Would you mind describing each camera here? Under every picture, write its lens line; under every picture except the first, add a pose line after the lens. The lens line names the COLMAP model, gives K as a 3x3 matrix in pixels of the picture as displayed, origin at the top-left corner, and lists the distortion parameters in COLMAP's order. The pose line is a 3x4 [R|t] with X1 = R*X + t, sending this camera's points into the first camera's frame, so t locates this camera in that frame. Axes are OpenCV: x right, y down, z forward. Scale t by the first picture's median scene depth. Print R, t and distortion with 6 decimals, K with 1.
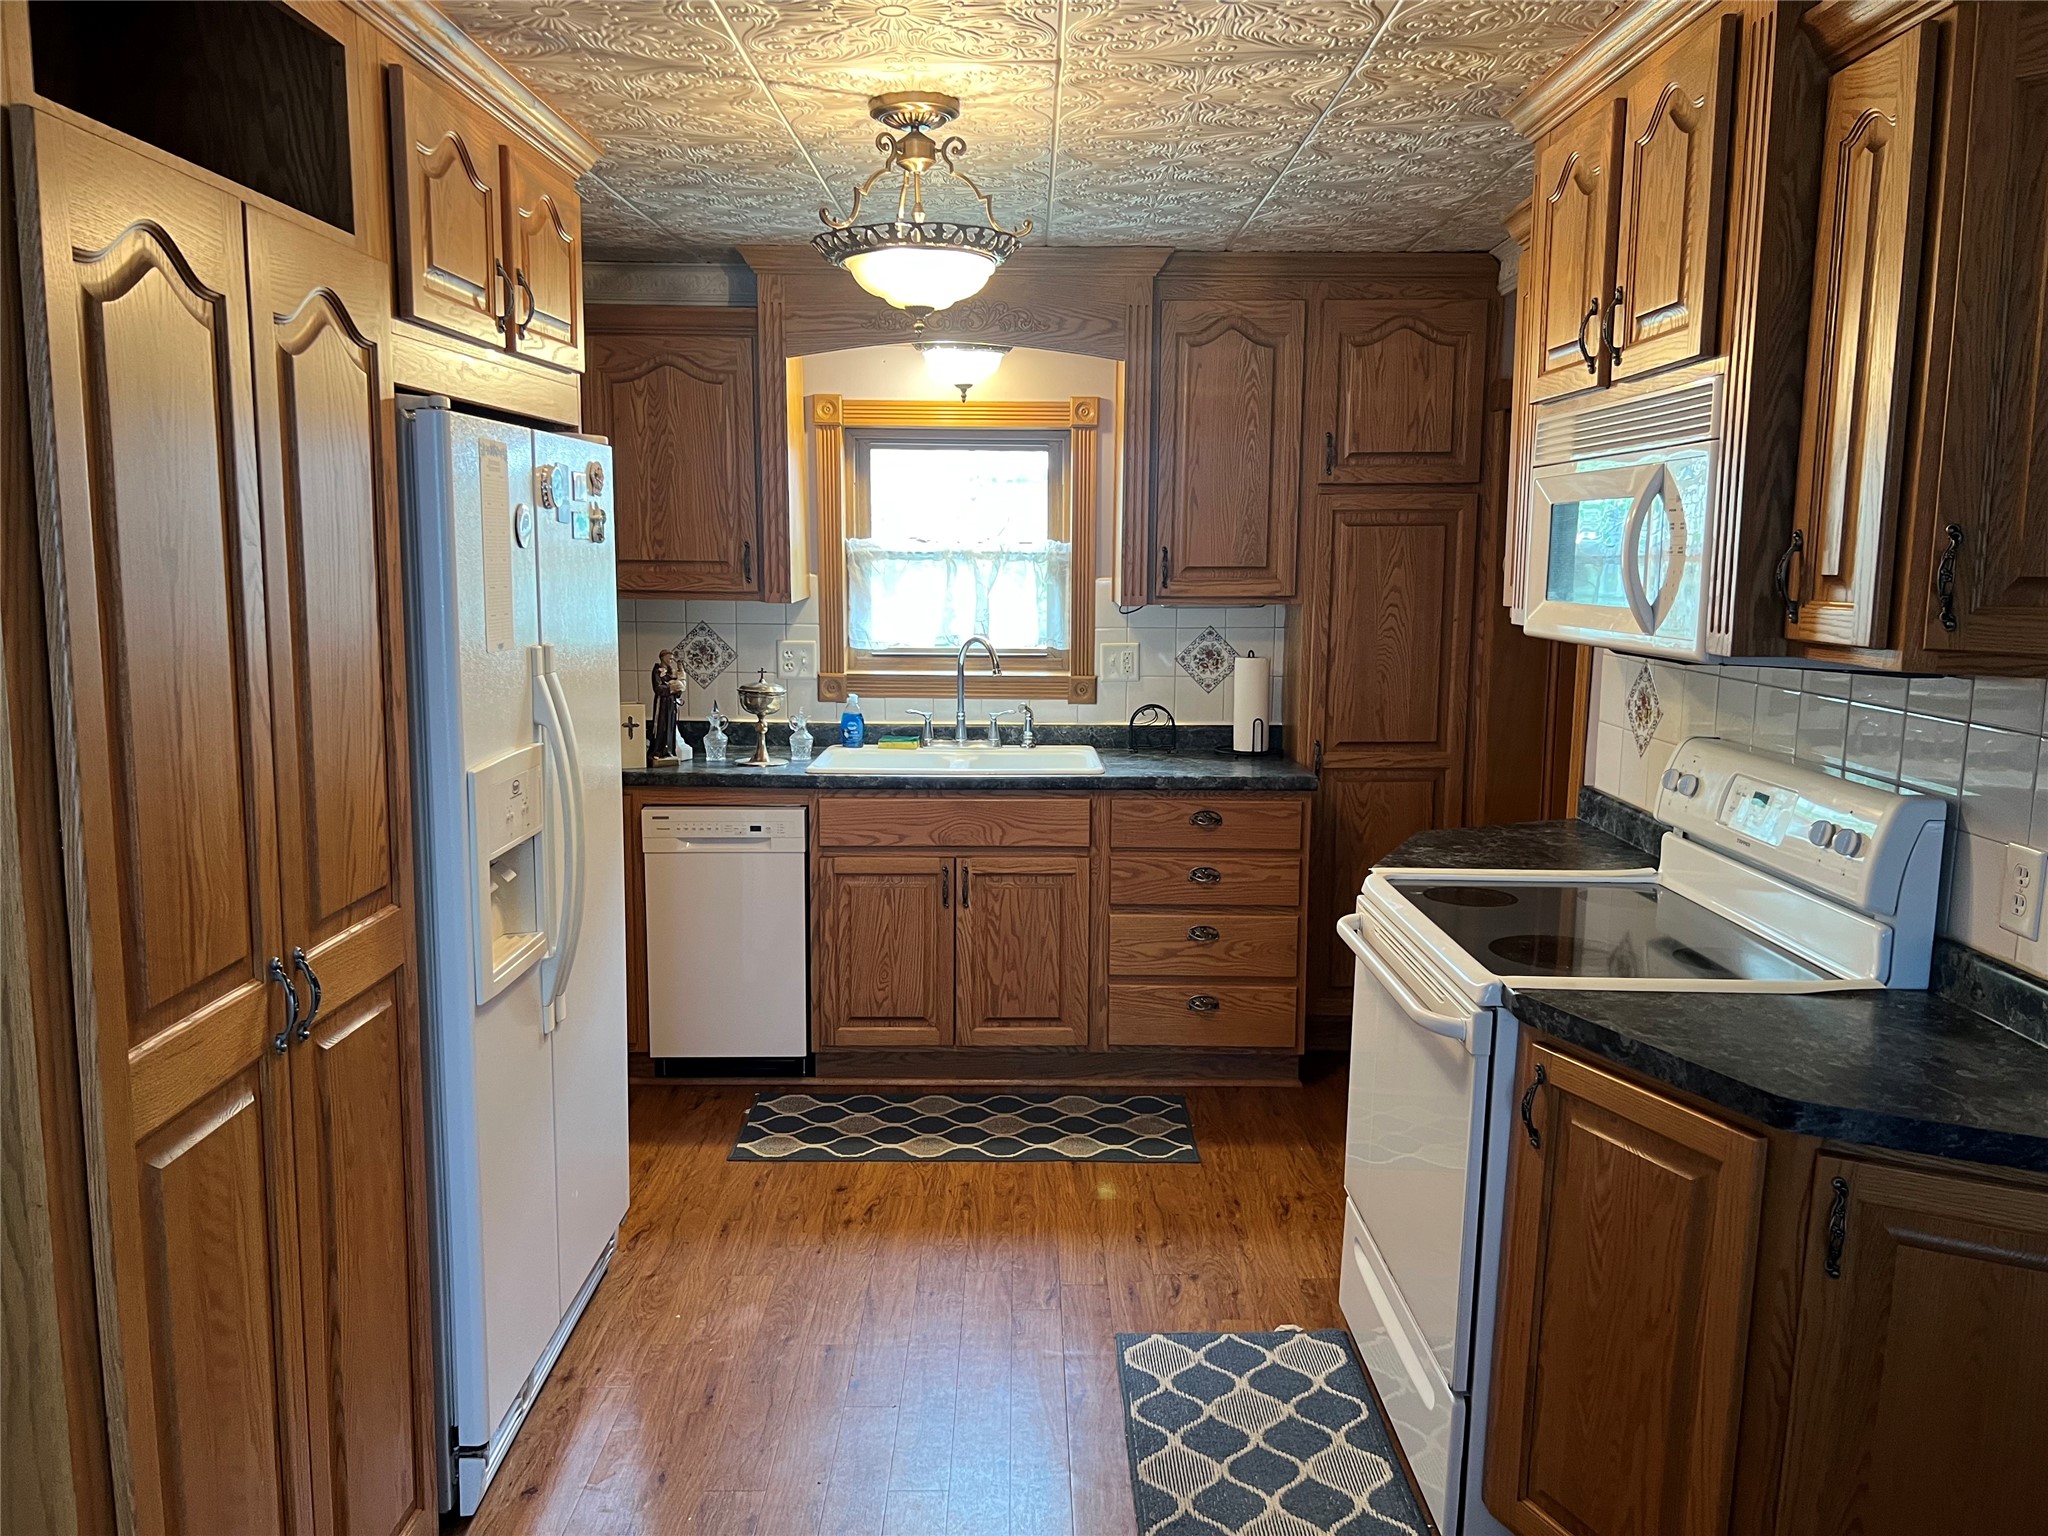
lens RADIAL K [[1542.1, 0, 1024.0], [0, 1542.1, 768.0], [0, 0, 1]] dist [0.064927, -0.104953]
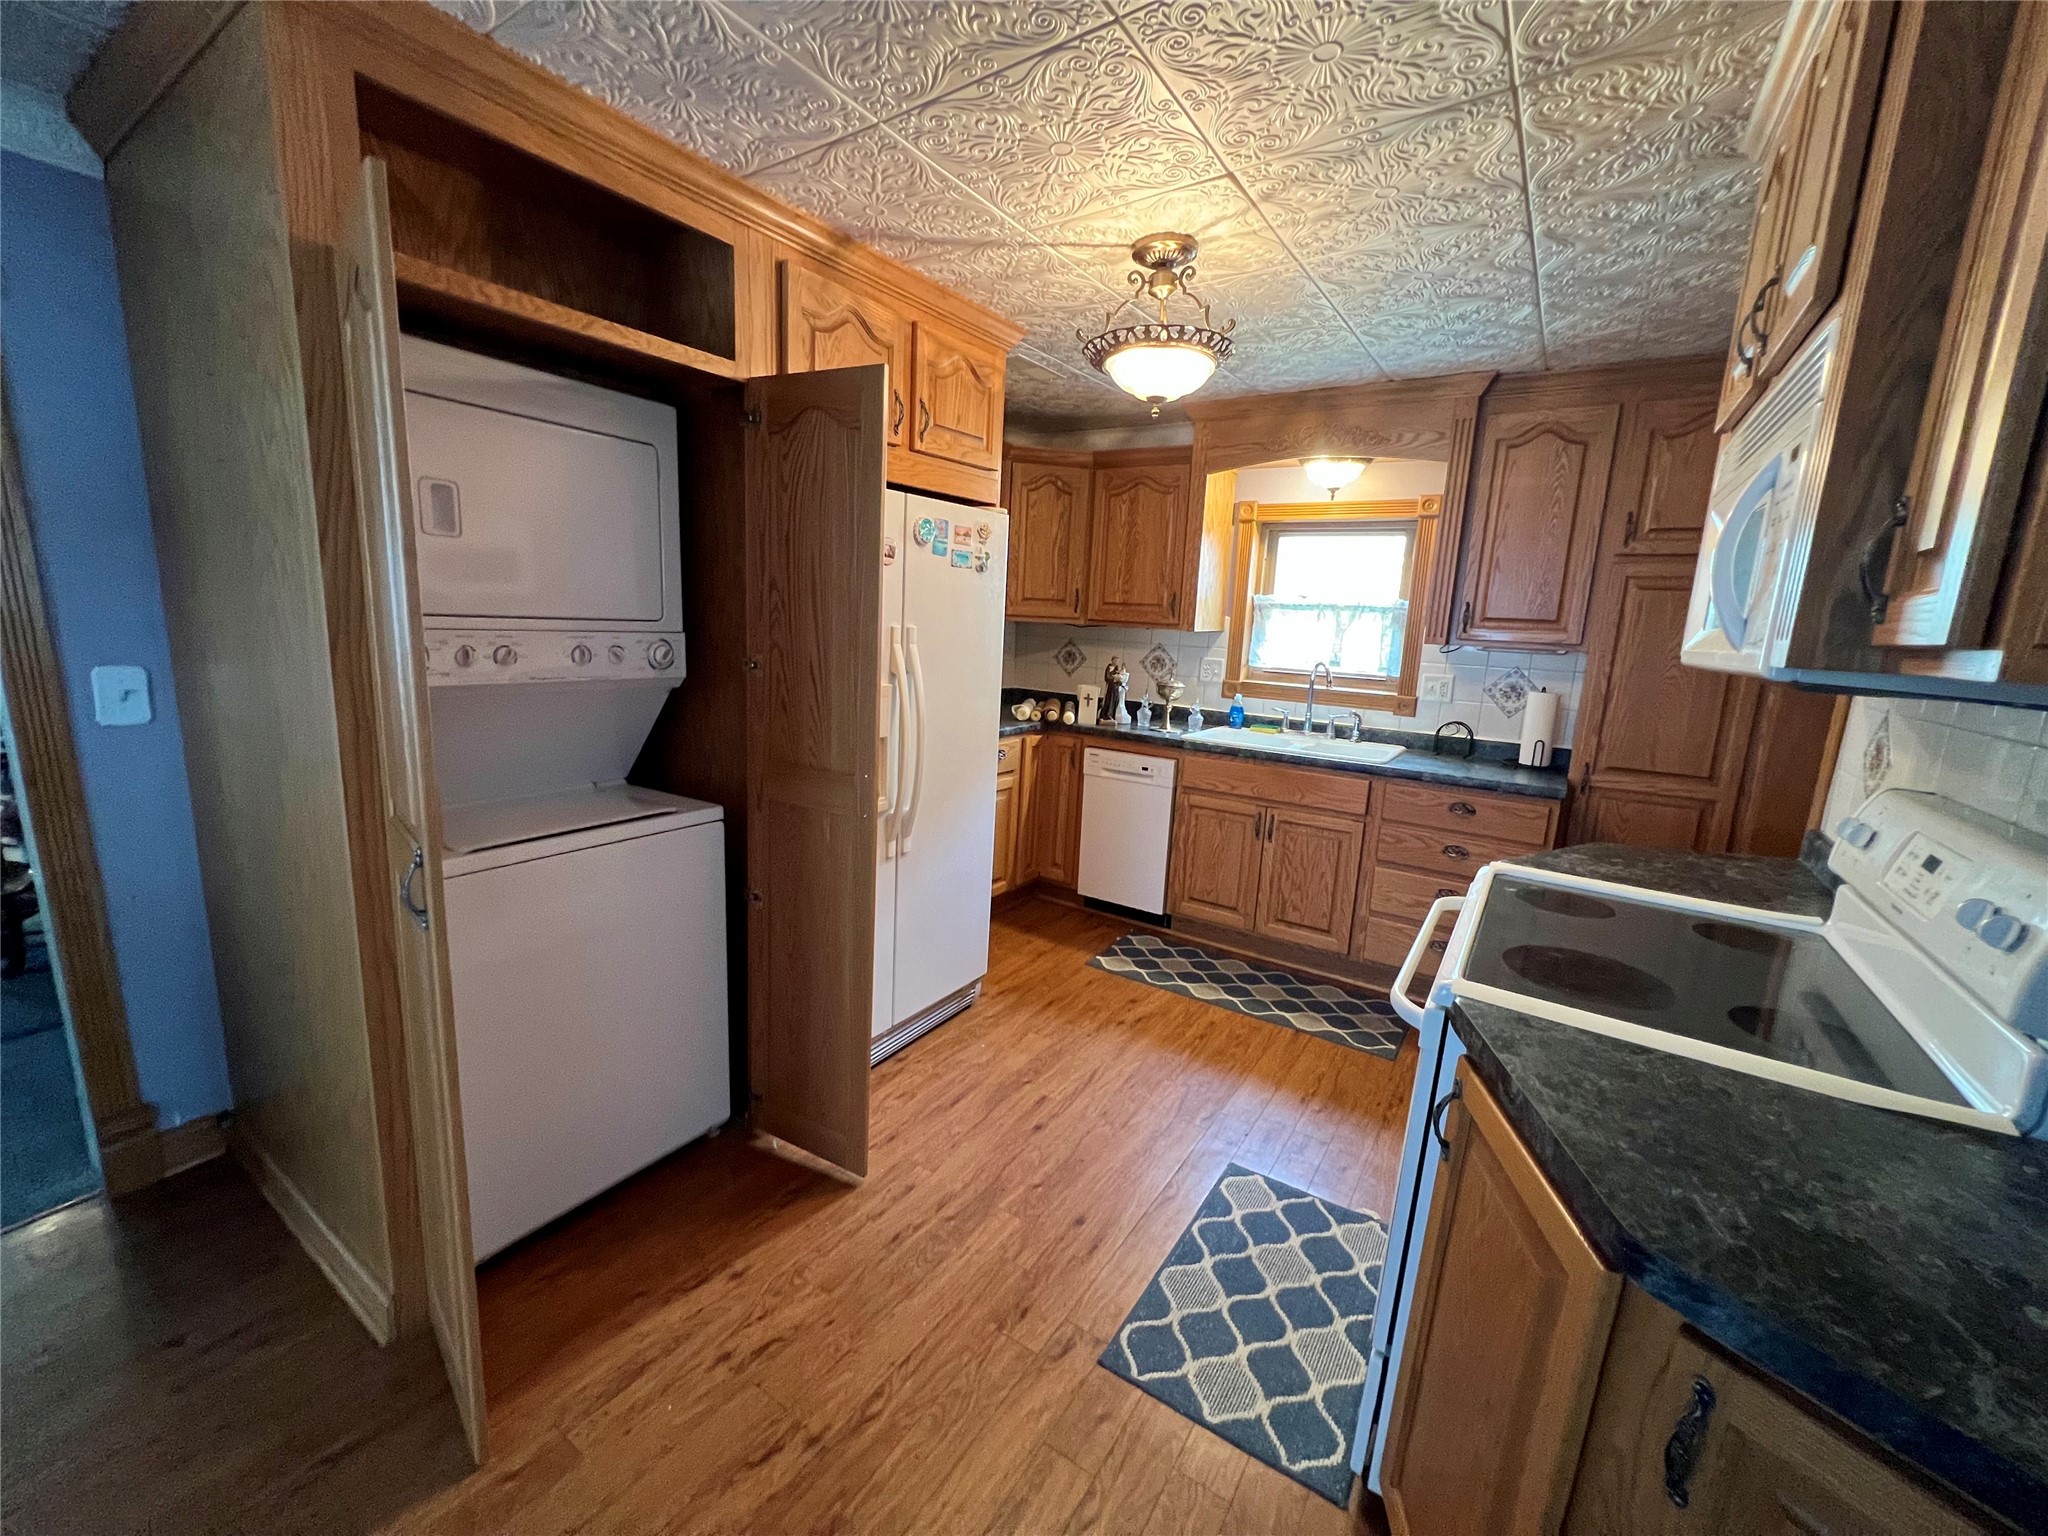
lens RADIAL K [[819.0, 0, 1017.8], [0, 819.0, 761.1], [0, 0, 1]] dist [-0.000528, -0.000026]
pose [[0.829757, 0.132626, -0.542138, 0.242794], [-0.122605, 0.990943, 0.054770, 0.001098], [0.544492, 0.021023, 0.838503, 0.289895]]
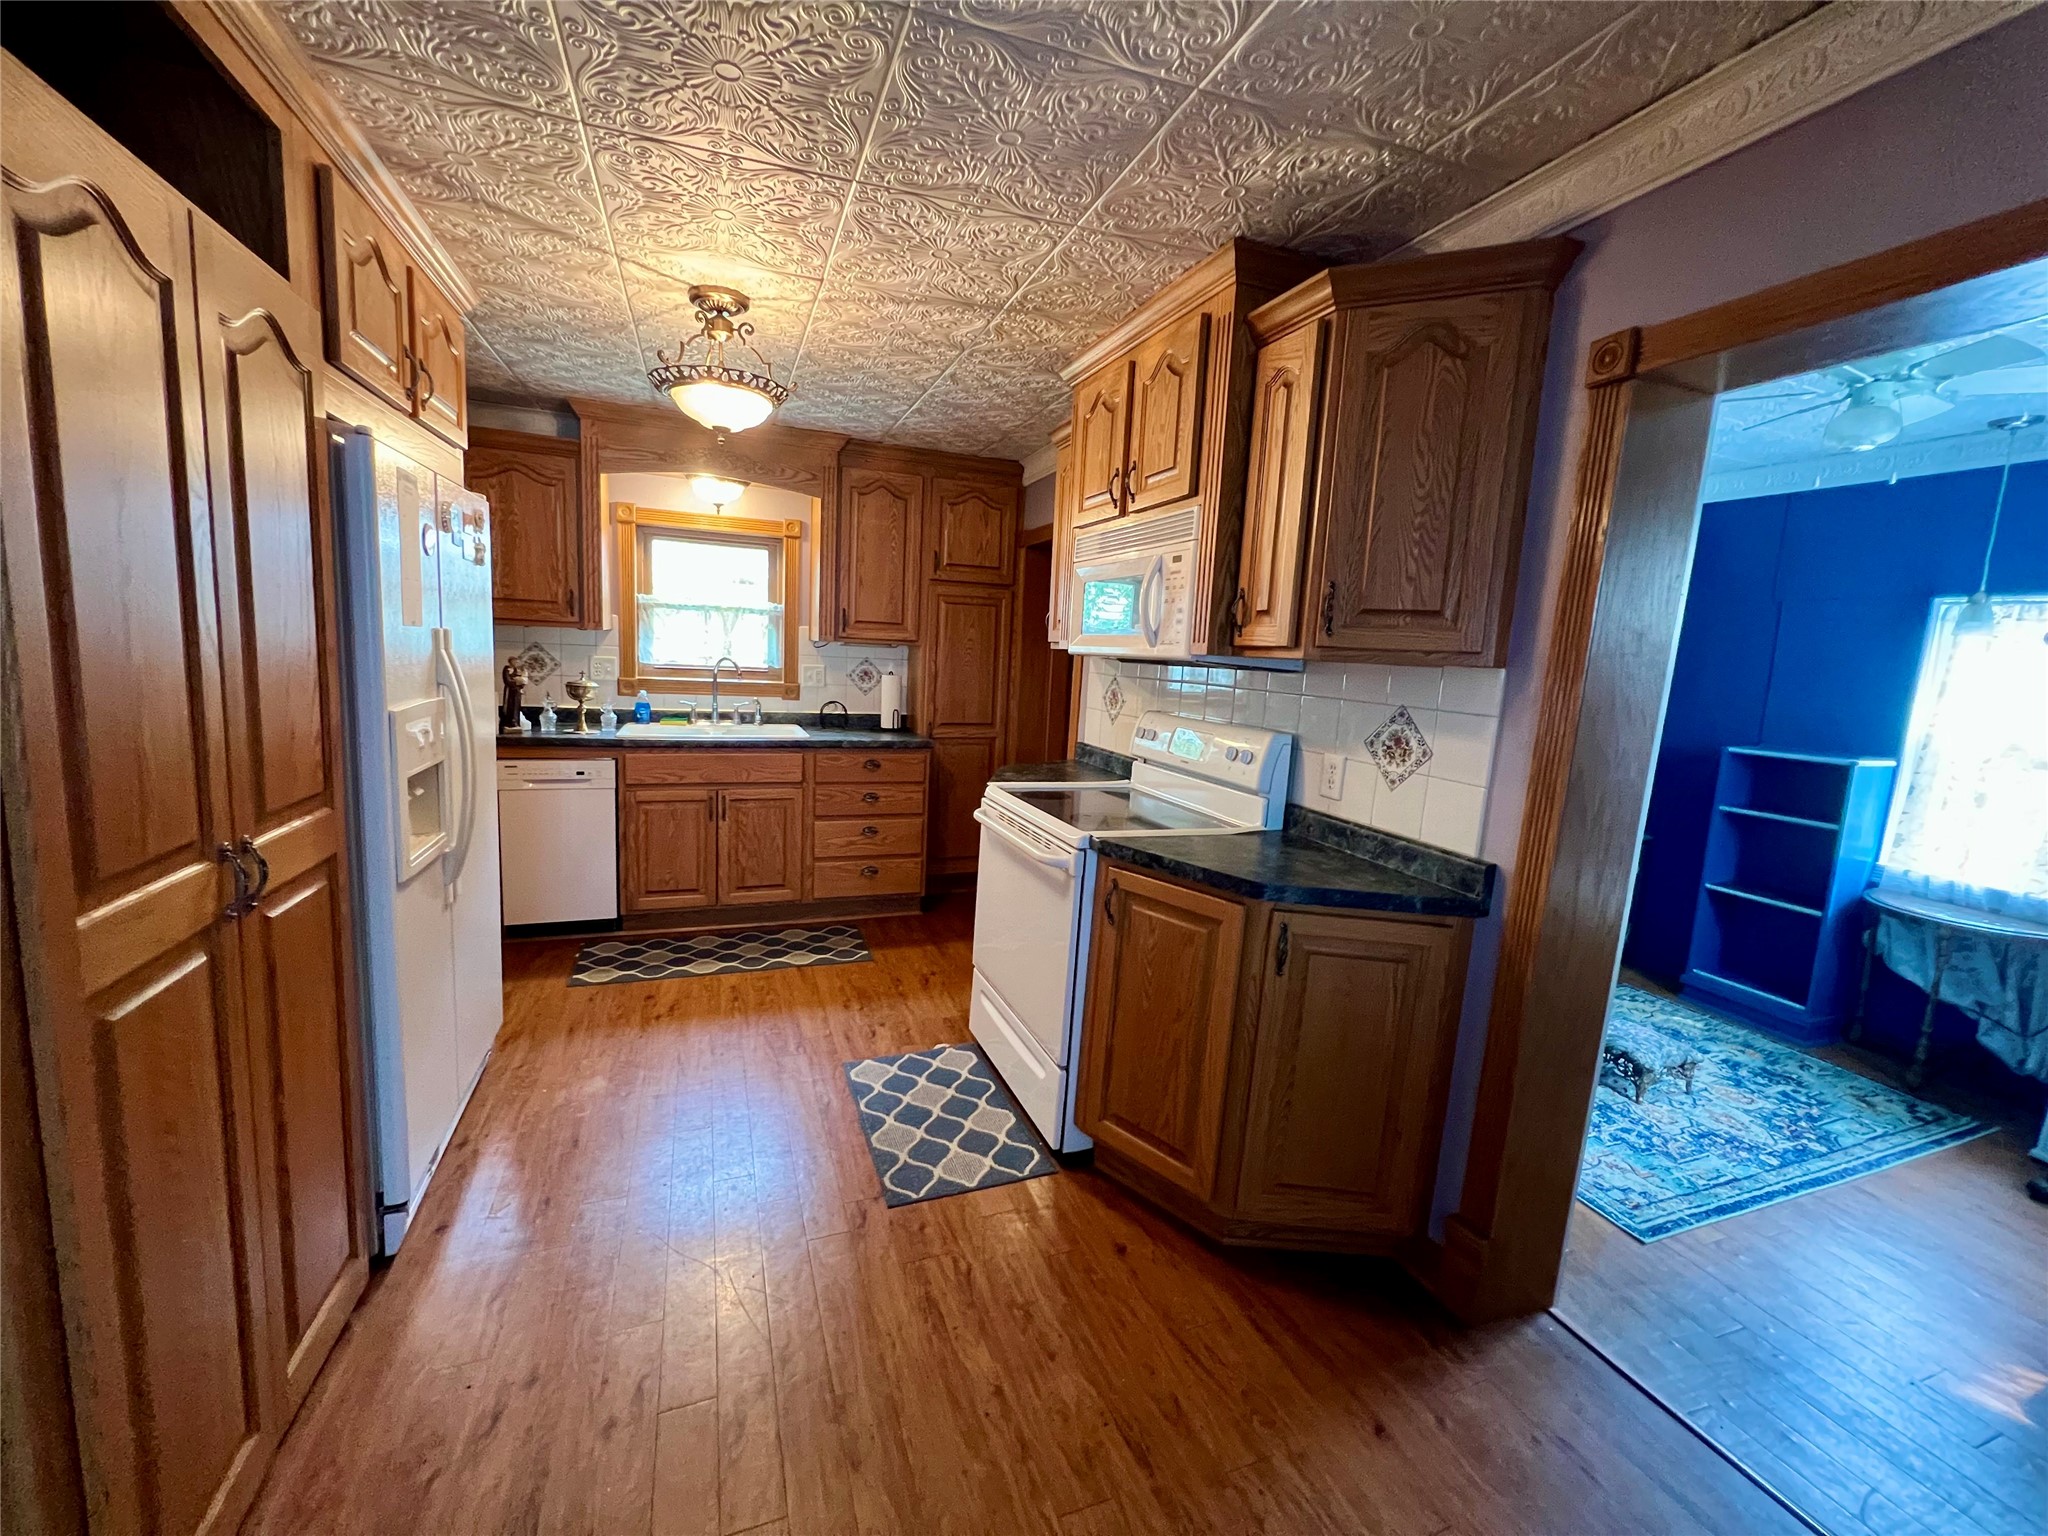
lens RADIAL K [[819.0, 0, 1017.8], [0, 819.0, 761.1], [0, 0, 1]] dist [-0.000528, -0.000026]
pose [[0.935403, -0.006224, 0.353529, -0.073822], [0.004767, 0.999976, 0.004993, 0.034034], [-0.353552, -0.002985, 0.935410, 0.104645]]
